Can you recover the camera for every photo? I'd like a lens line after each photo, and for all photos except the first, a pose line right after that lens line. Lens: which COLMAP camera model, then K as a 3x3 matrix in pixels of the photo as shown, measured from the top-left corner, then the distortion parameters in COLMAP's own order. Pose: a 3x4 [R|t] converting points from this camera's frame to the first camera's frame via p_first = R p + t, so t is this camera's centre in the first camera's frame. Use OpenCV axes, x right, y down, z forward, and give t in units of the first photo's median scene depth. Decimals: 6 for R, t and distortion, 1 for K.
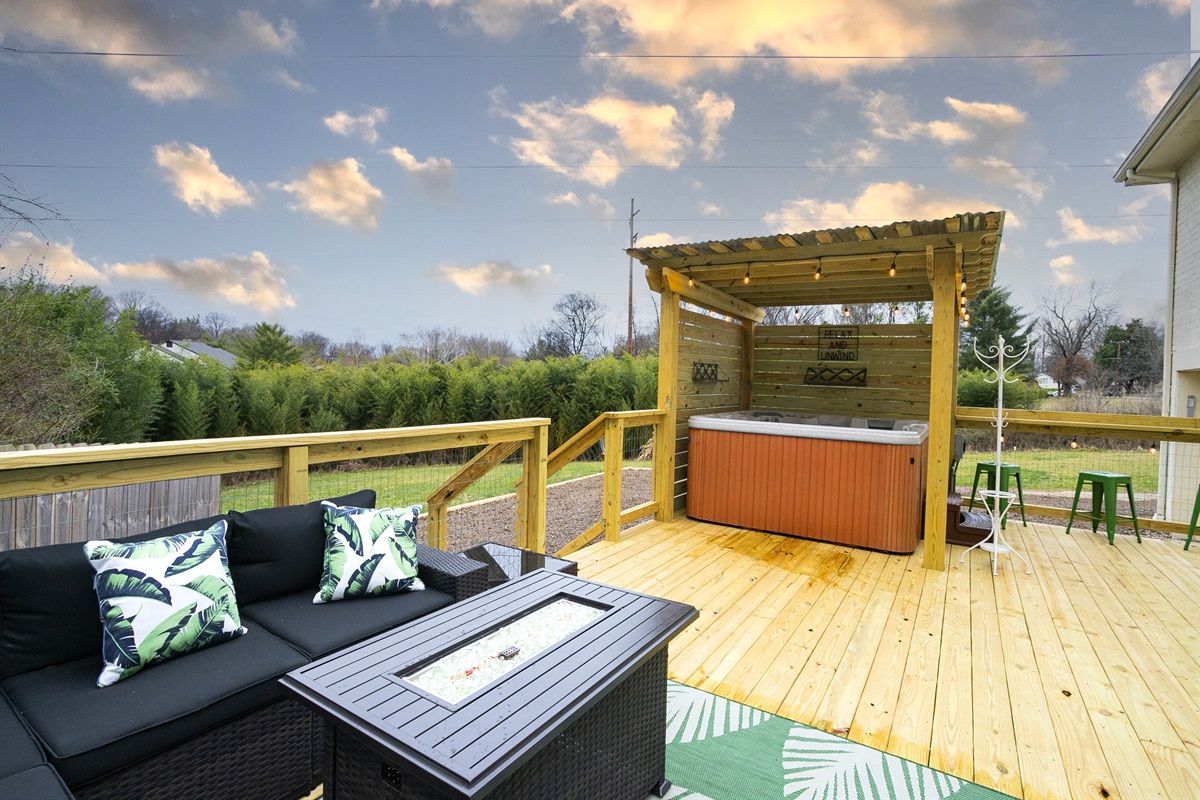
lens RADIAL K [[575.8, 0, 592.5], [0, 575.8, 394.7], [0, 0, 1]] dist [-0.040166, 0.025072]
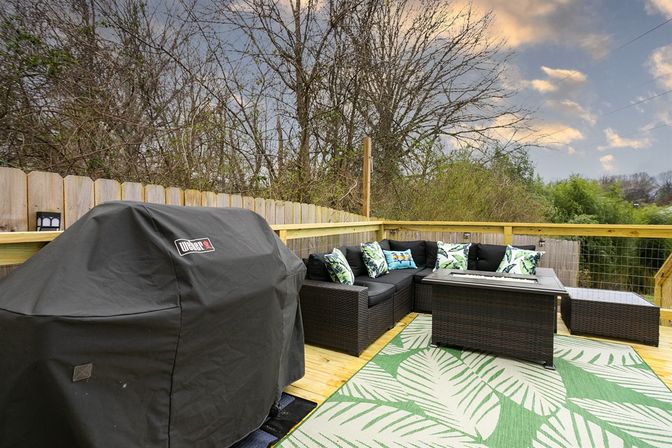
lens RADIAL K [[322.4, 0, 331.8], [0, 322.4, 221.0], [0, 0, 1]] dist [-0.040166, 0.025072]
pose [[0.055470, -0.017944, -0.998299, 0.368176], [-0.030313, 0.999347, -0.019647, 0.044183], [0.998000, 0.031352, 0.054890, 0.013849]]
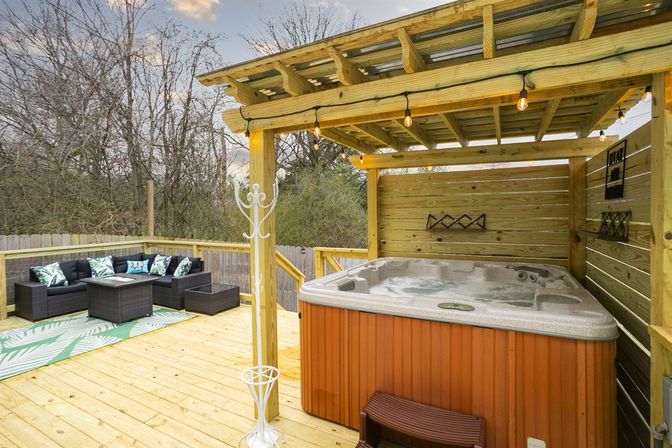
lens RADIAL K [[322.4, 0, 331.8], [0, 322.4, 221.0], [0, 0, 1]] dist [-0.040166, 0.025072]
pose [[0.085283, -0.017480, -0.996203, 0.741964], [-0.017301, 0.999669, -0.019022, -0.024157], [0.996207, 0.018858, 0.084952, 0.661032]]
